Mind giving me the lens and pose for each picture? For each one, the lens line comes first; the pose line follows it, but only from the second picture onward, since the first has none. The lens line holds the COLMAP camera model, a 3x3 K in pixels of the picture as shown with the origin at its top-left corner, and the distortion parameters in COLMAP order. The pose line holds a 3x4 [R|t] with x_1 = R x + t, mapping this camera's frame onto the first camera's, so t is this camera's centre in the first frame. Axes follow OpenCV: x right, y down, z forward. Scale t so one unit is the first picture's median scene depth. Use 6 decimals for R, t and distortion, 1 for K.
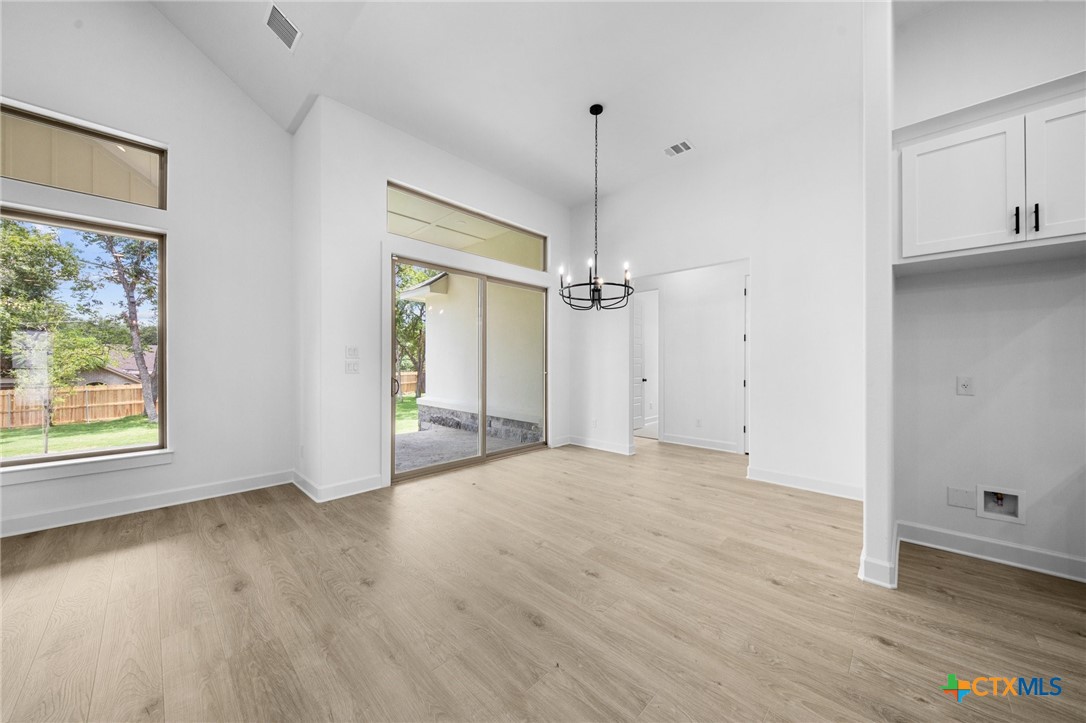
lens RADIAL K [[379.6, 0, 543.1], [0, 379.6, 363.0], [0, 0, 1]] dist [0.000184, -0.002220]
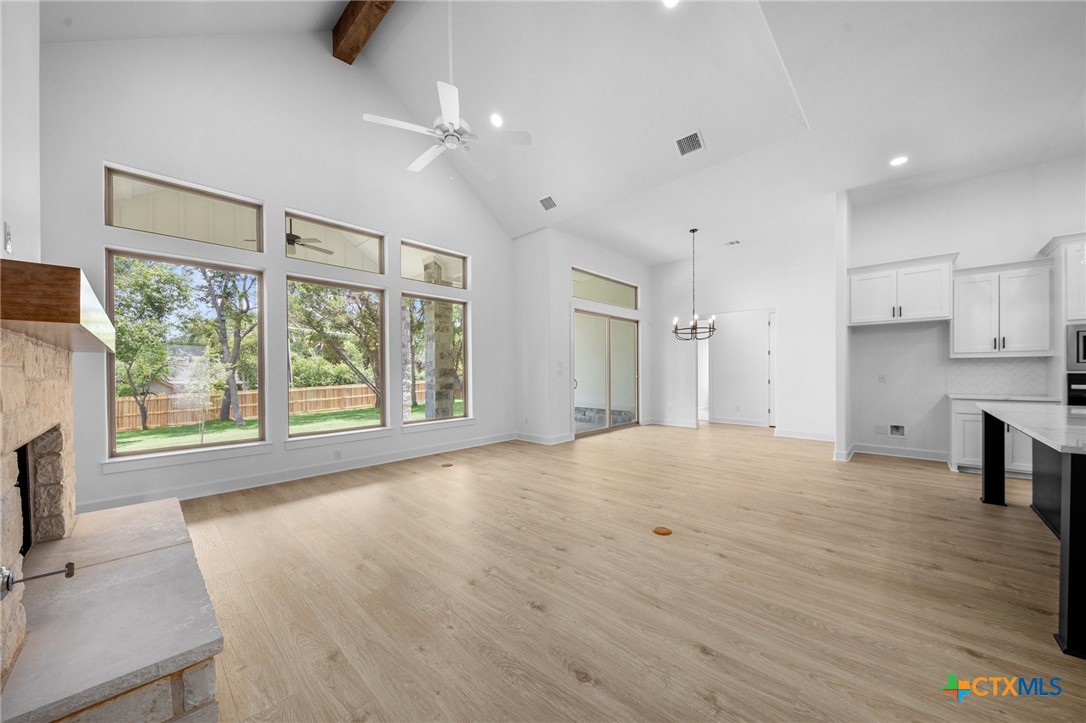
lens RADIAL K [[379.6, 0, 542.8], [0, 379.6, 372.3], [0, 0, 1]] dist [0.000184, -0.002220]
pose [[0.999965, -0.008294, 0.000935, -0.634292], [0.008290, 0.999955, 0.004669, -0.000736], [-0.000973, -0.004661, 0.999989, -0.885106]]
